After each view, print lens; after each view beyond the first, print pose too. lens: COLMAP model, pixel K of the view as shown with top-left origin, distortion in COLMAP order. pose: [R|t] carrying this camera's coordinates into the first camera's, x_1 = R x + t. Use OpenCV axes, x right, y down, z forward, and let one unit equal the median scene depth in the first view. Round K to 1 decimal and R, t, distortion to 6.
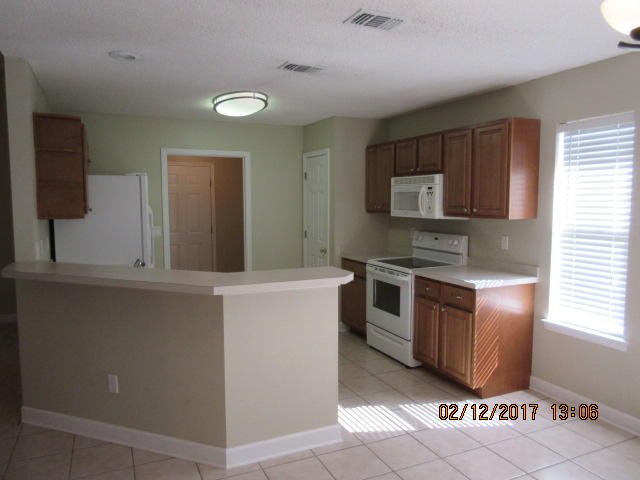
lens RADIAL K [[476.6, 0, 319.6], [0, 476.6, 241.9], [0, 0, 1]] dist [0.001072, 0.002631]
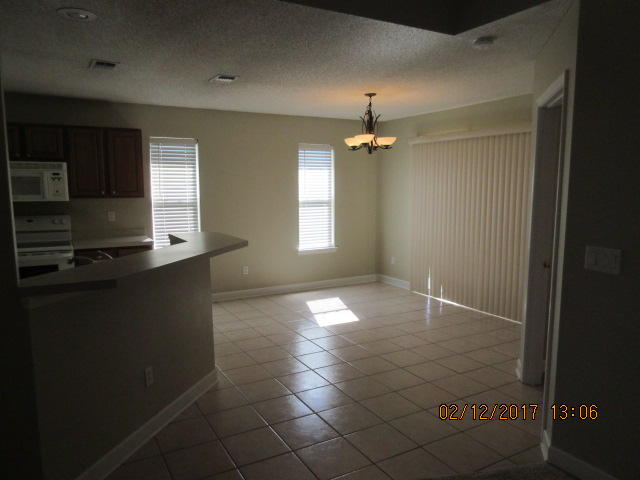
lens RADIAL K [[476.6, 0, 322.5], [0, 476.6, 245.1], [0, 0, 1]] dist [0.001072, 0.002631]
pose [[-0.110402, -0.119553, 0.986670, -0.975054], [0.088846, 0.987577, 0.129604, -0.037430], [-0.989908, 0.101971, -0.098409, 0.510884]]
